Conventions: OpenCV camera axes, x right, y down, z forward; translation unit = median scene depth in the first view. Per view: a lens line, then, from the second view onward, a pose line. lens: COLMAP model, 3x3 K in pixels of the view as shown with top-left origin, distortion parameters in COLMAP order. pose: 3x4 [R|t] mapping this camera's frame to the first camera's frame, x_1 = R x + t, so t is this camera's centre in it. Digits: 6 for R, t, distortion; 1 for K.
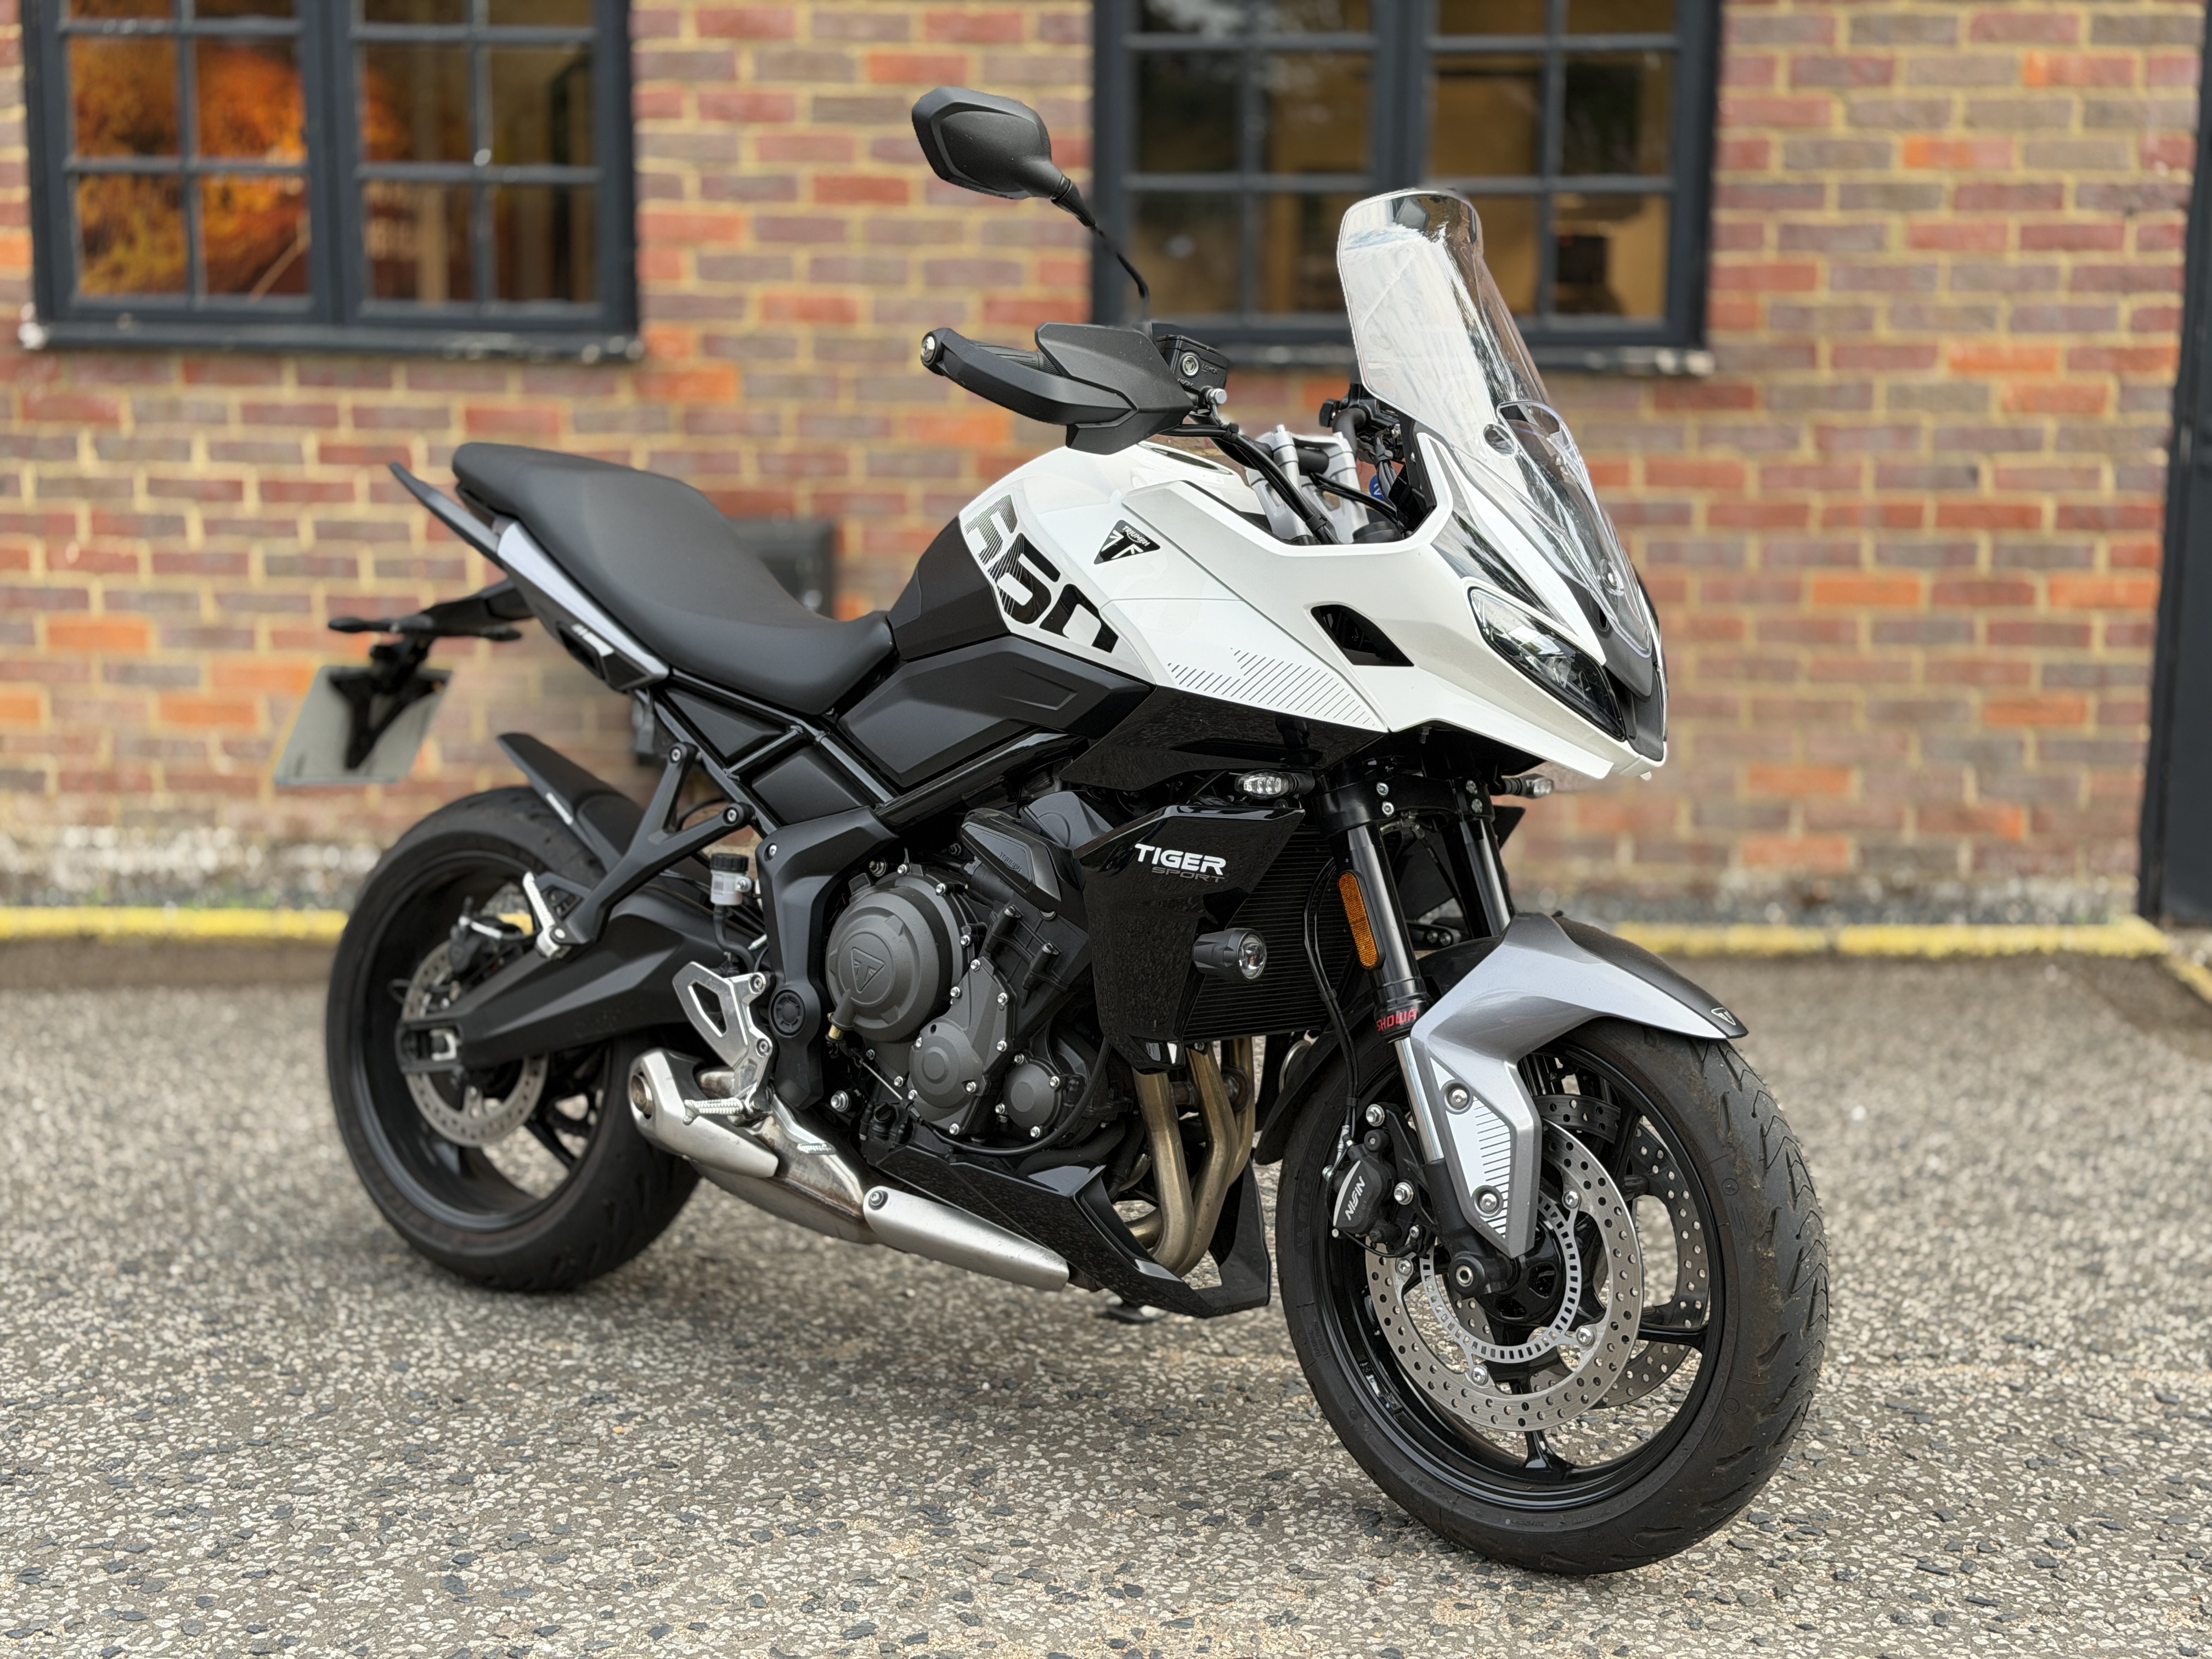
lens RADIAL K [[2985.7, 0, 1129.5], [0, 2985.7, 817.0], [0, 0, 1]] dist [0.189459, -0.445681]
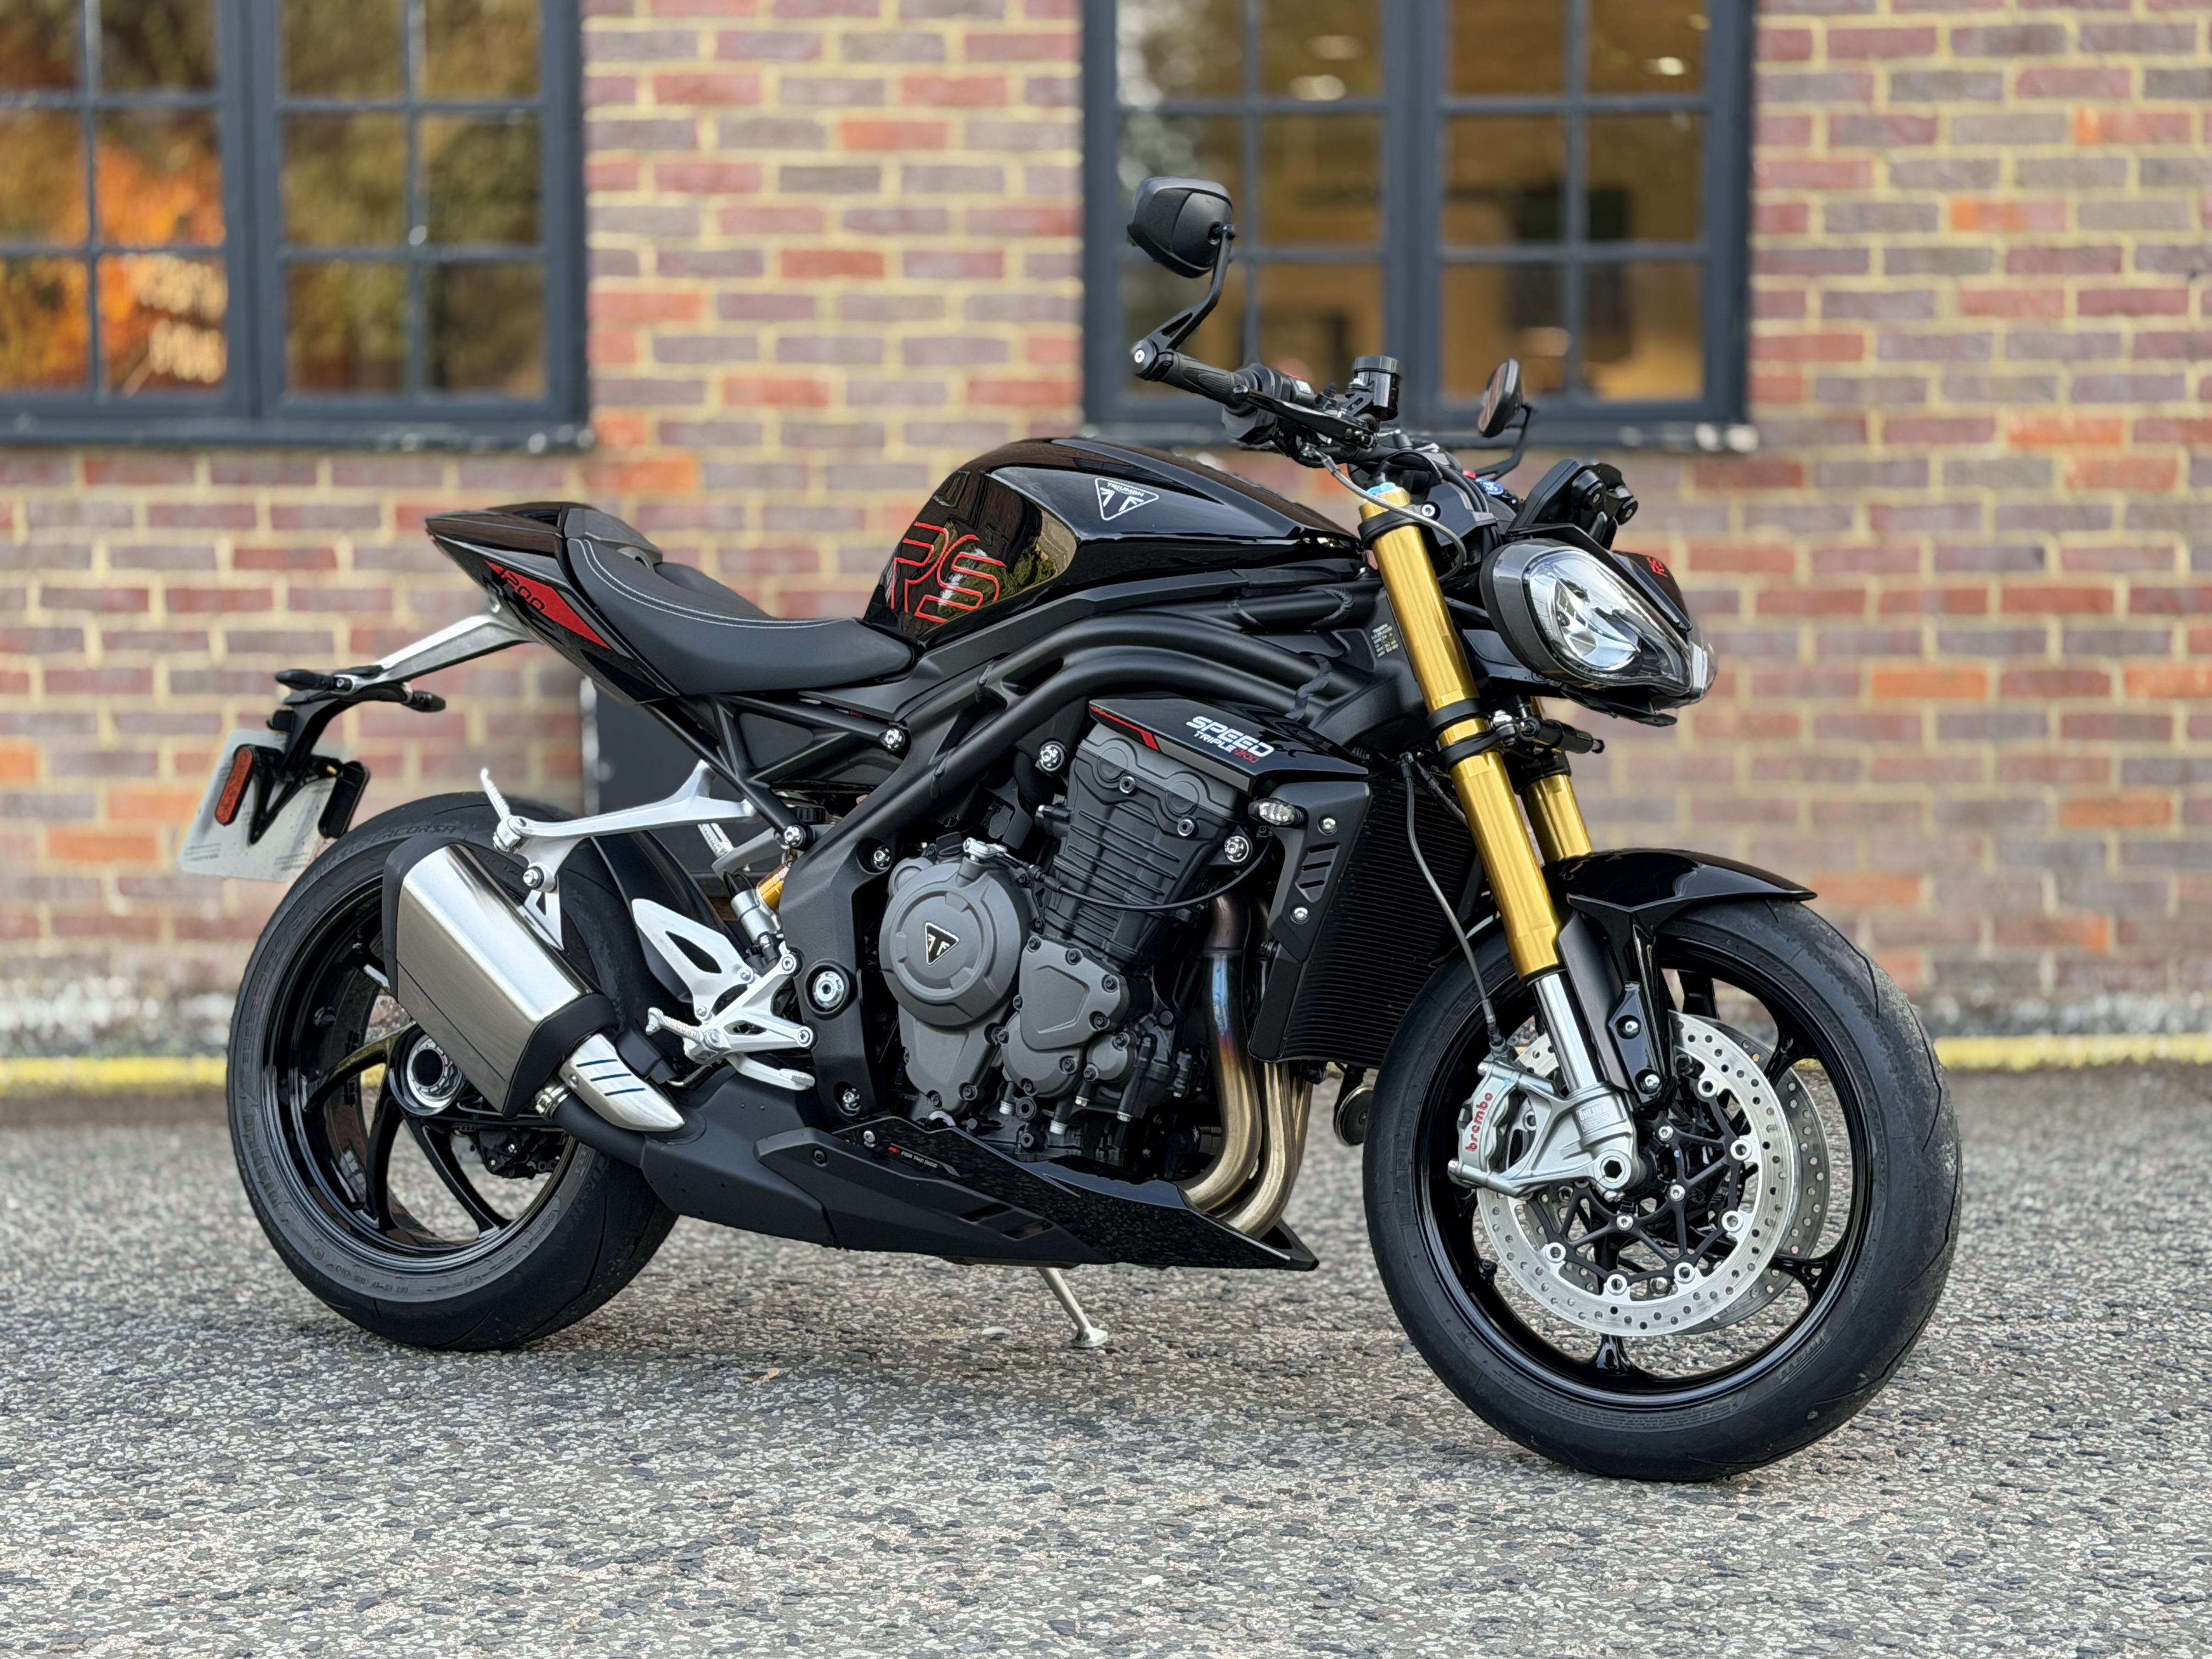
lens RADIAL K [[3931.2, 0, 1099.3], [0, 3931.2, 846.5], [0, 0, 1]] dist [0.135936, -0.105503]
pose [[0.999162, -0.014071, 0.038424, -0.056609], [0.017624, 0.995438, -0.093767, 0.084329], [-0.036930, 0.094366, 0.994852, -0.188480]]
